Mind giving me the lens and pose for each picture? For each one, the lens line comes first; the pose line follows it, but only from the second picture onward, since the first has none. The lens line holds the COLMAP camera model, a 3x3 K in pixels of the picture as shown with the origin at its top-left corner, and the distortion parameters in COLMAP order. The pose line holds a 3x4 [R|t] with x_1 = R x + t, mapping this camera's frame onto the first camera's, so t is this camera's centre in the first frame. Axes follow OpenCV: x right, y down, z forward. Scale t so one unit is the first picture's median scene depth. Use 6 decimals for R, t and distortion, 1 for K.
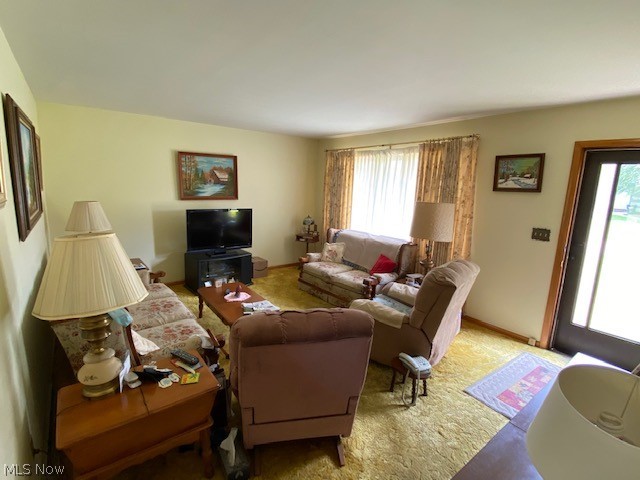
lens RADIAL K [[315.1, 0, 319.0], [0, 315.1, 241.3], [0, 0, 1]] dist [0.001513, 0.000055]
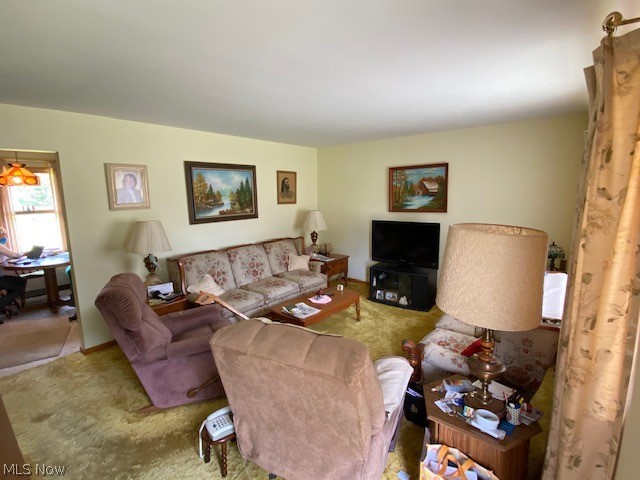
lens RADIAL K [[315.1, 0, 319.4], [0, 315.1, 239.8], [0, 0, 1]] dist [0.001513, 0.000055]
pose [[0.189415, 0.100609, -0.976729, 0.554766], [-0.151199, 0.985861, 0.072227, -0.074507], [0.970186, 0.134000, 0.201949, 0.535172]]
